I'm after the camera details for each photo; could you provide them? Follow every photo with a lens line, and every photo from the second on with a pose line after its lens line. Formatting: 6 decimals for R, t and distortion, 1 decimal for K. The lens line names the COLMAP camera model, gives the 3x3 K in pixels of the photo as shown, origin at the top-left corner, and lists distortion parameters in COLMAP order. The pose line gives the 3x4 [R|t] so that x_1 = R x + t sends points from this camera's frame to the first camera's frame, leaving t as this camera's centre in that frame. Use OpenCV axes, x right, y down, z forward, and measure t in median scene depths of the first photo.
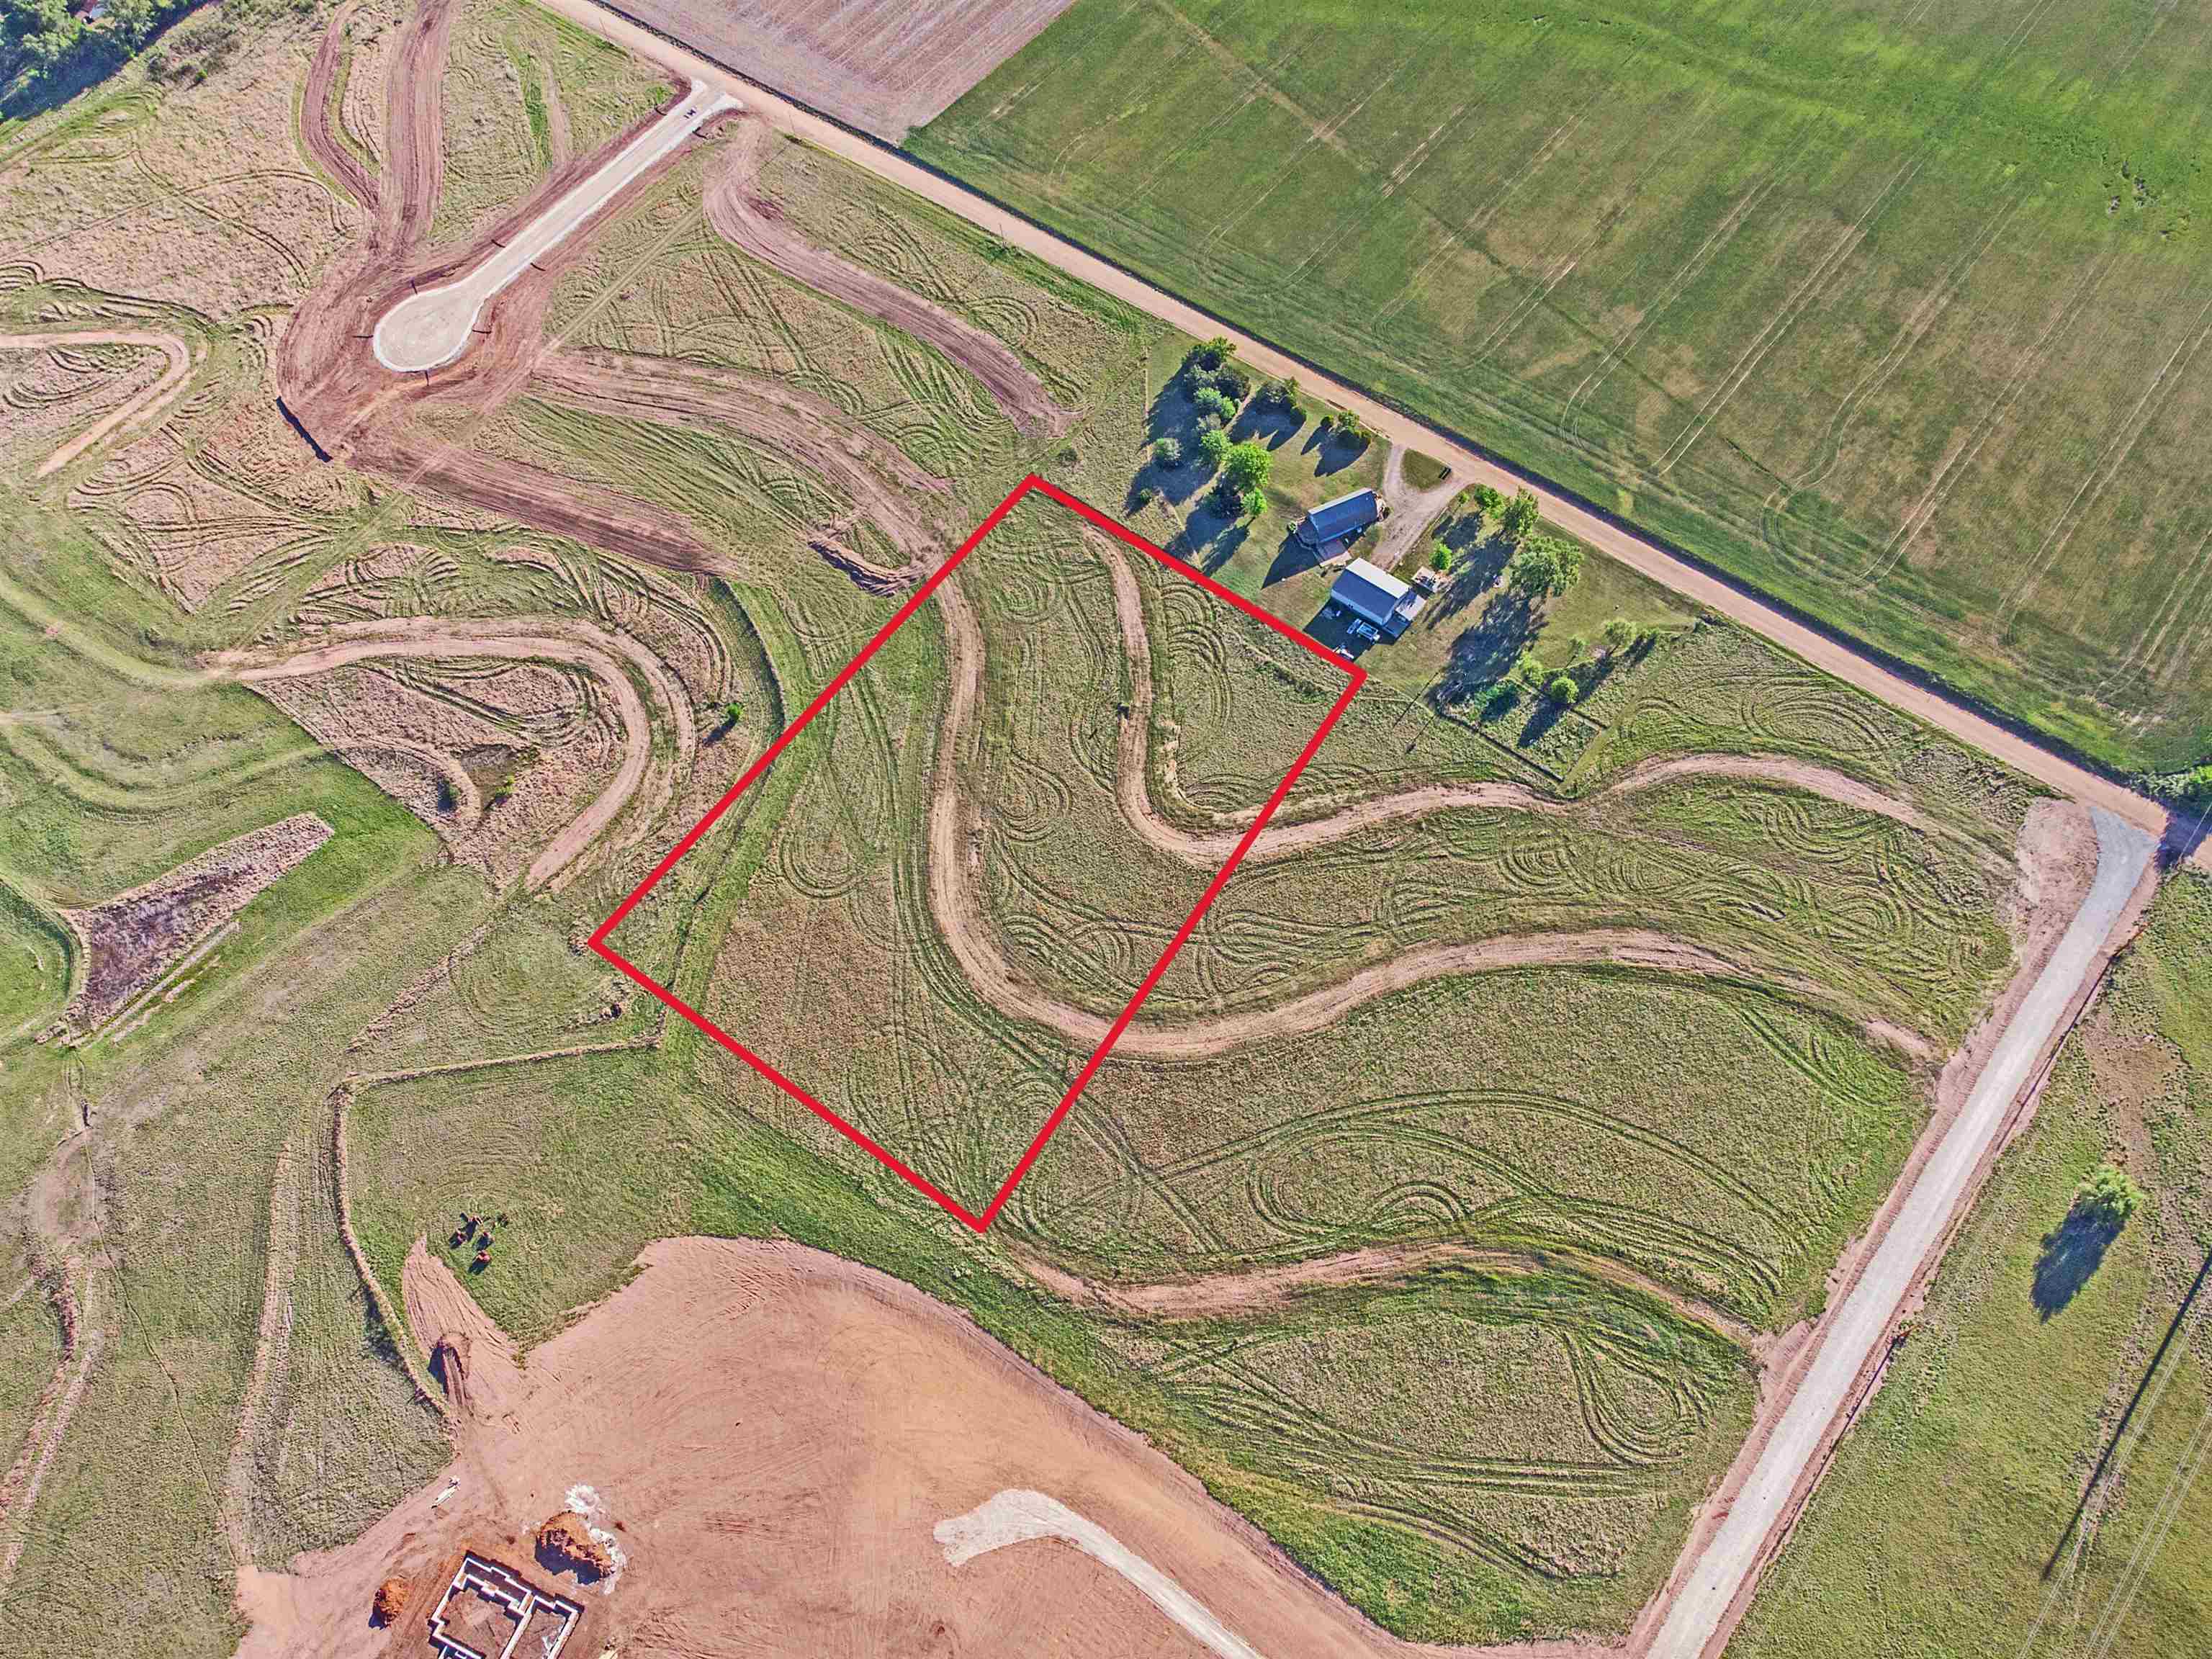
lens RADIAL K [[1653.3, 0, 1106.0], [0, 1653.3, 829.5], [0, 0, 1]] dist [0.011021, 0.014285]
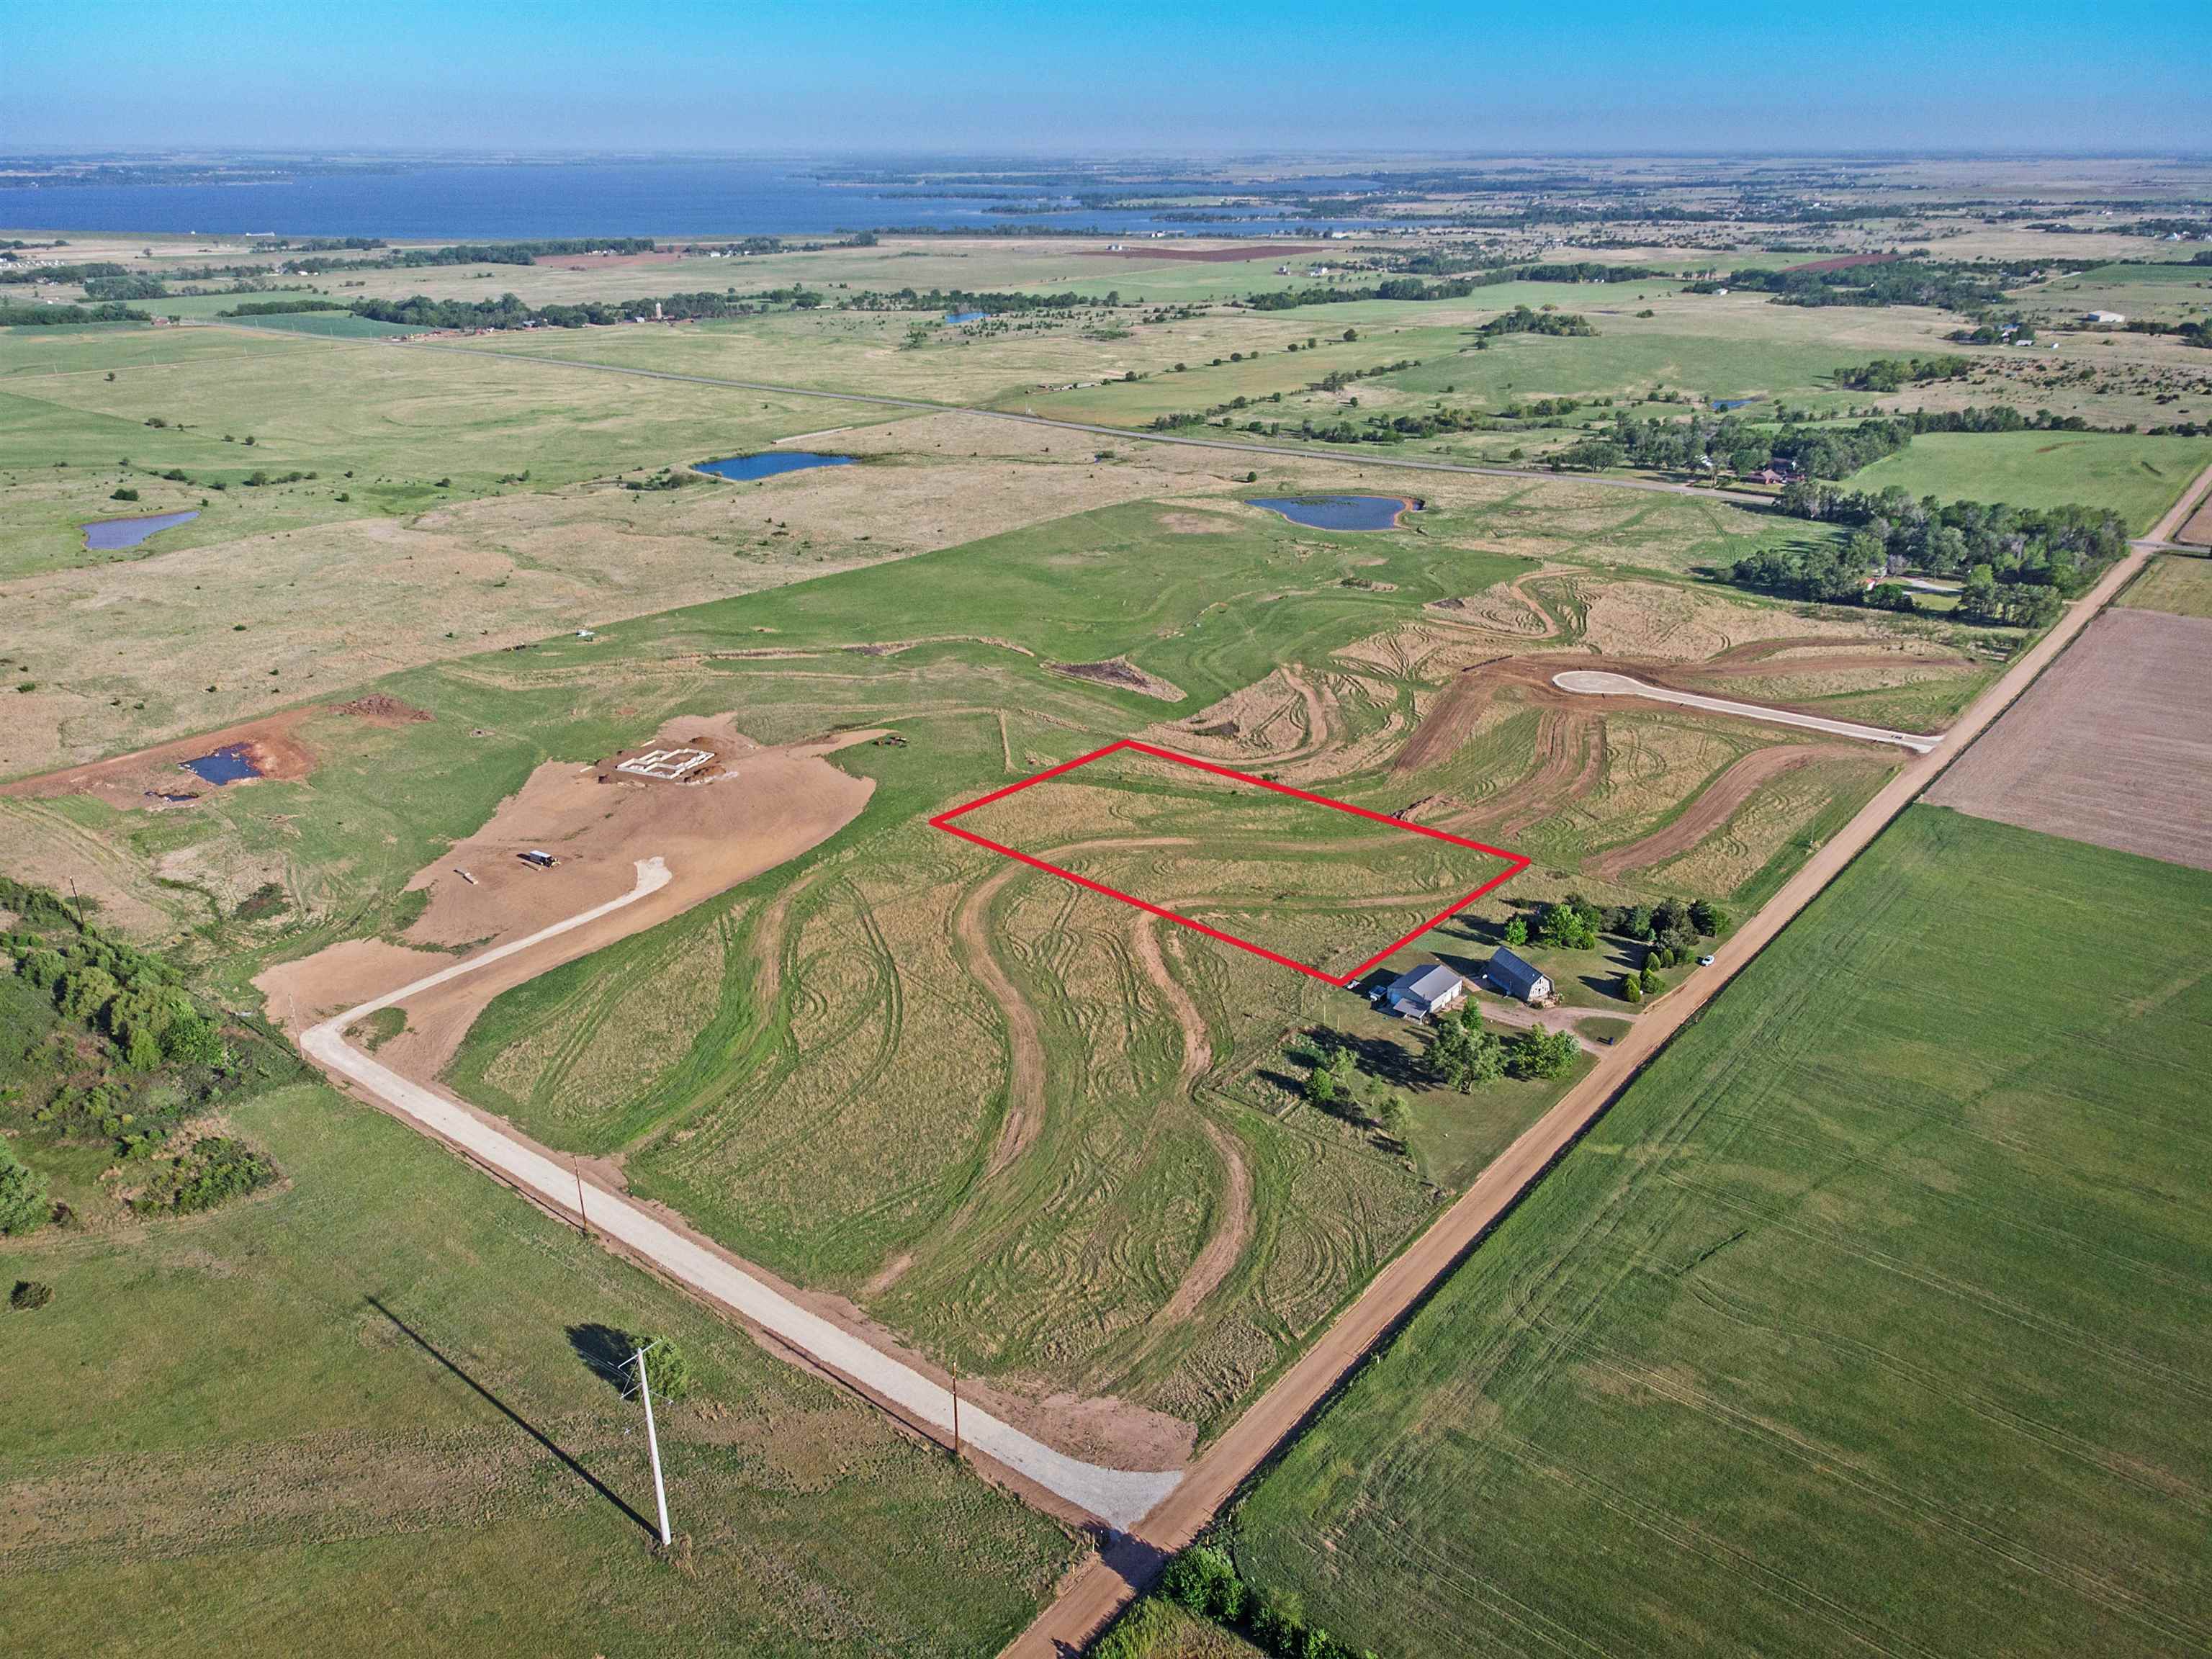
lens RADIAL K [[1650.7, 0, 1106.0], [0, 1650.7, 829.5], [0, 0, 1]] dist [0.026768, -0.004797]
pose [[-0.004561, 0.447683, -0.894181, 0.991225], [-0.873666, 0.433248, 0.221368, -0.235258], [0.486505, 0.782225, 0.389149, 0.445041]]
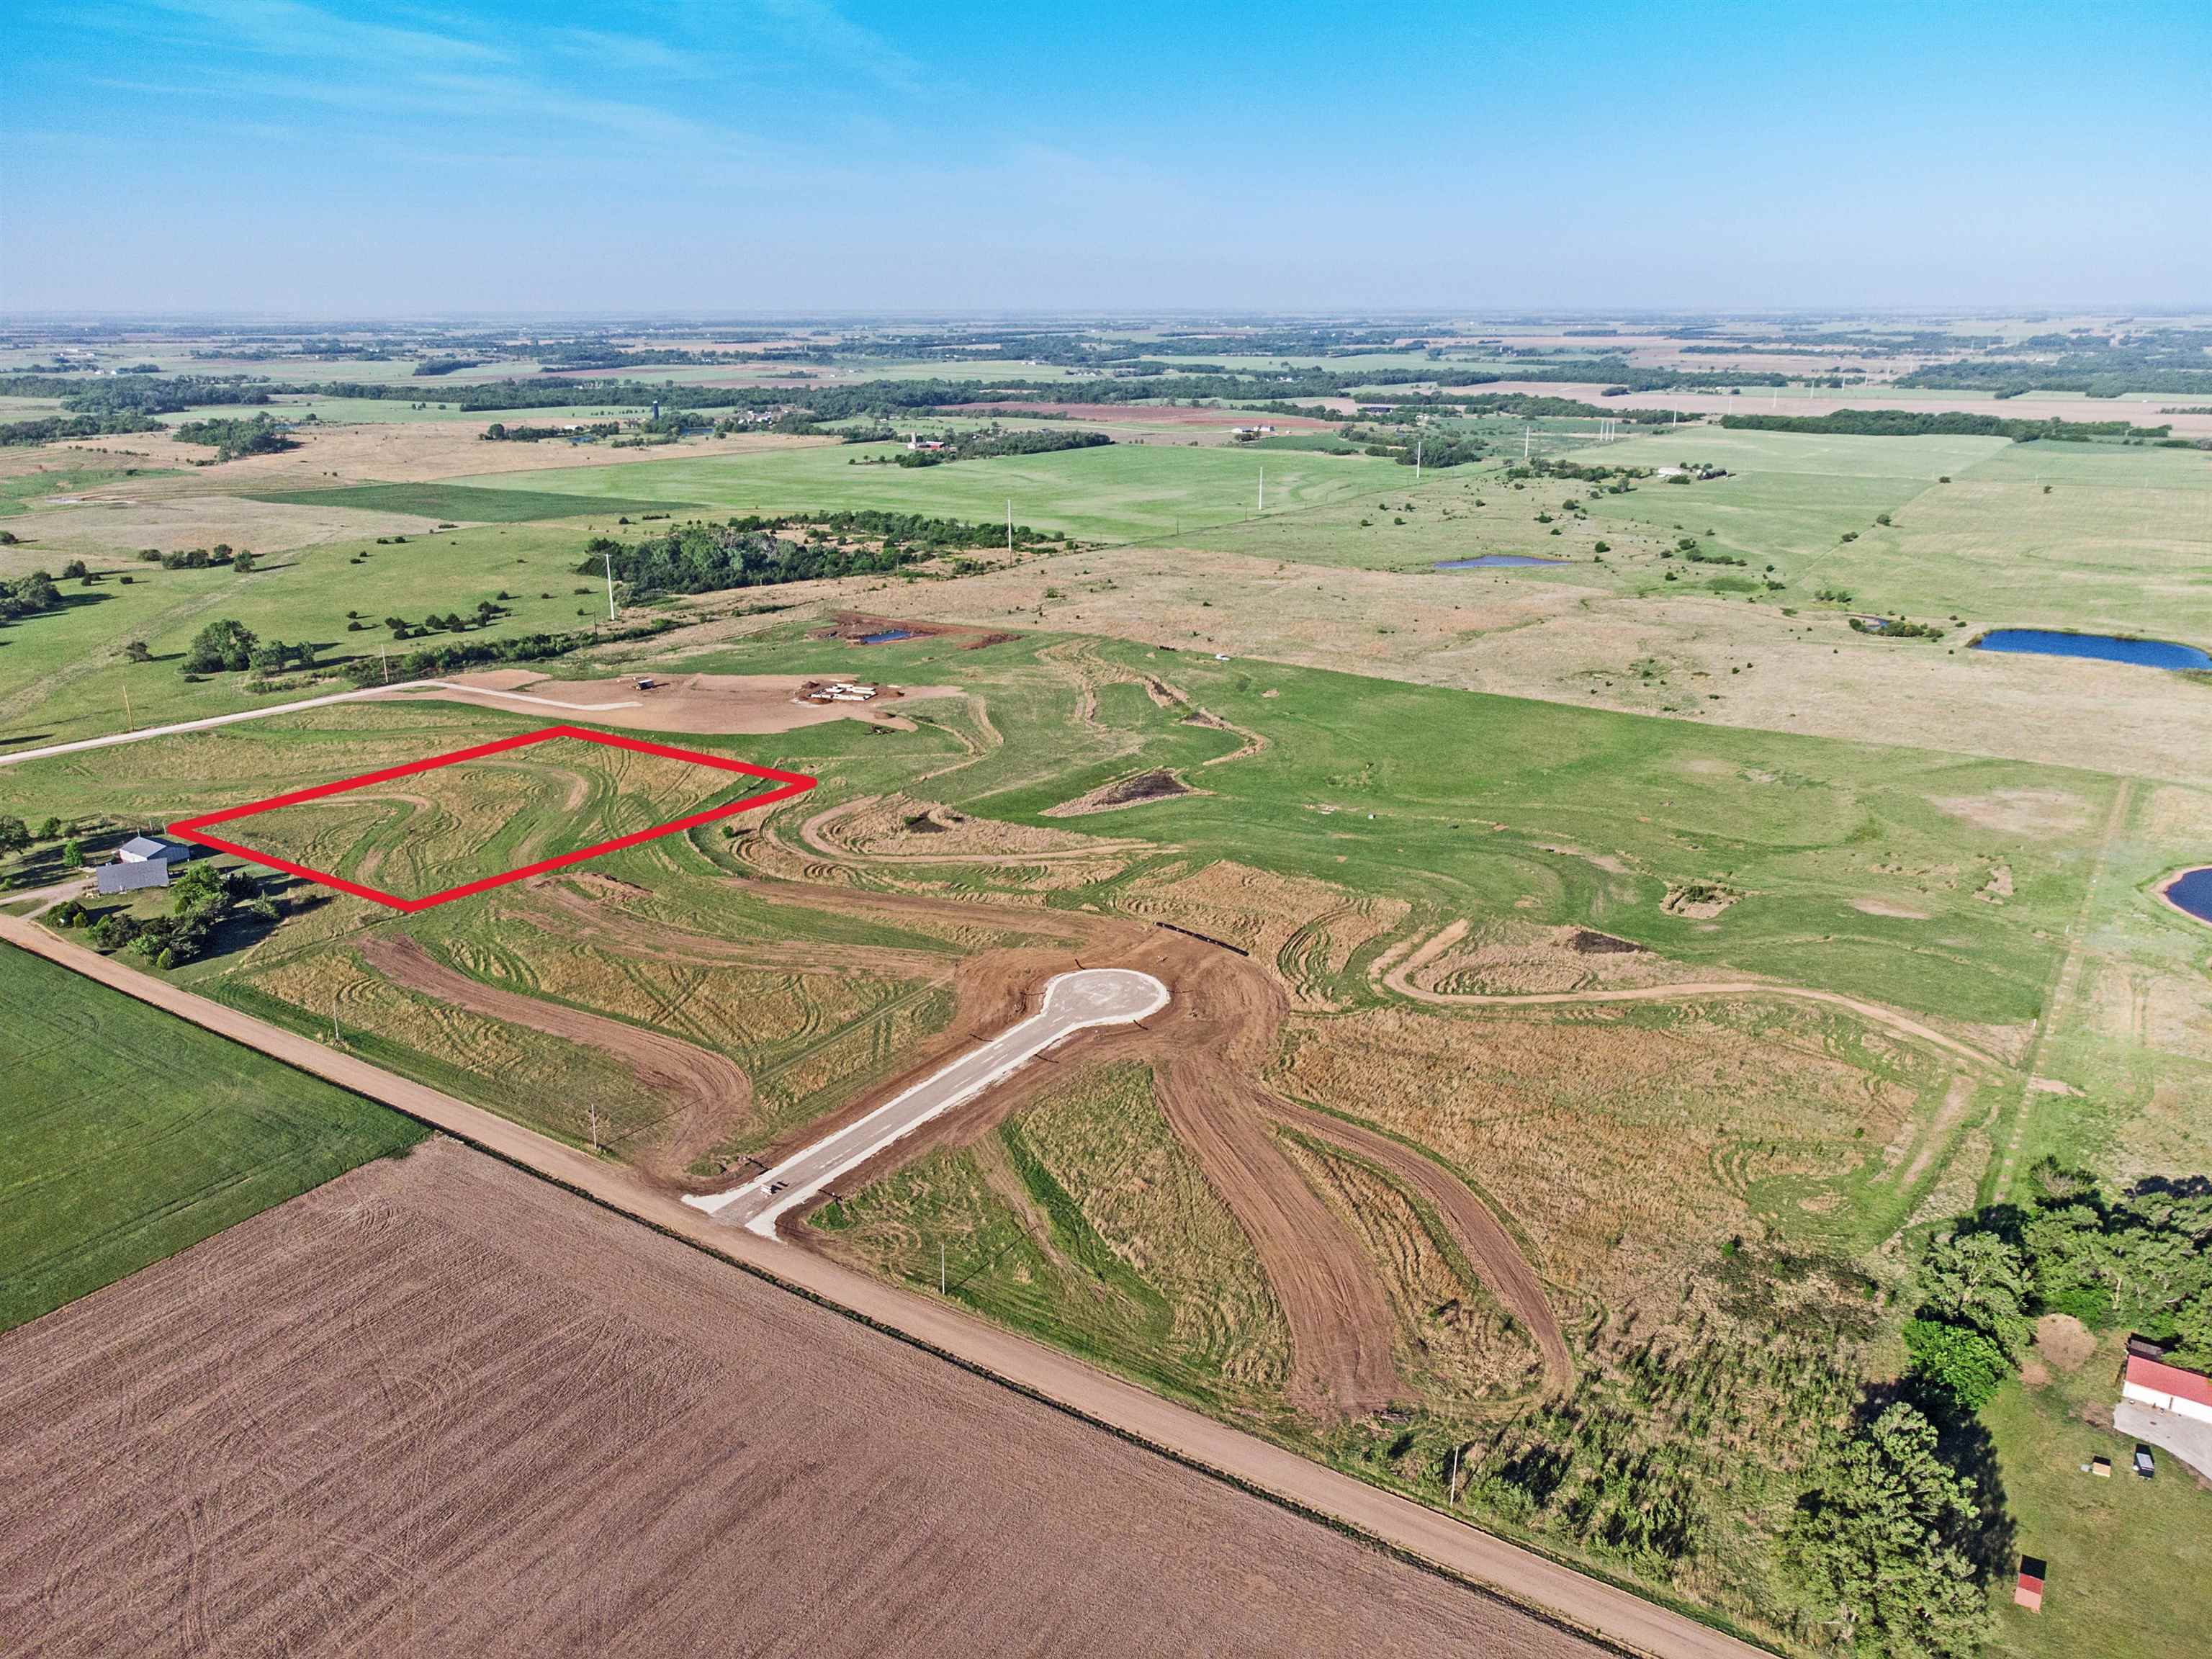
lens RADIAL K [[1653.3, 0, 1106.0], [0, 1653.3, 829.5], [0, 0, 1]] dist [0.011021, 0.014285]
pose [[-0.993936, 0.091730, -0.060635, -0.433290], [-0.041617, 0.196596, 0.979601, -1.310773], [0.101779, 0.976184, -0.191586, 1.264895]]
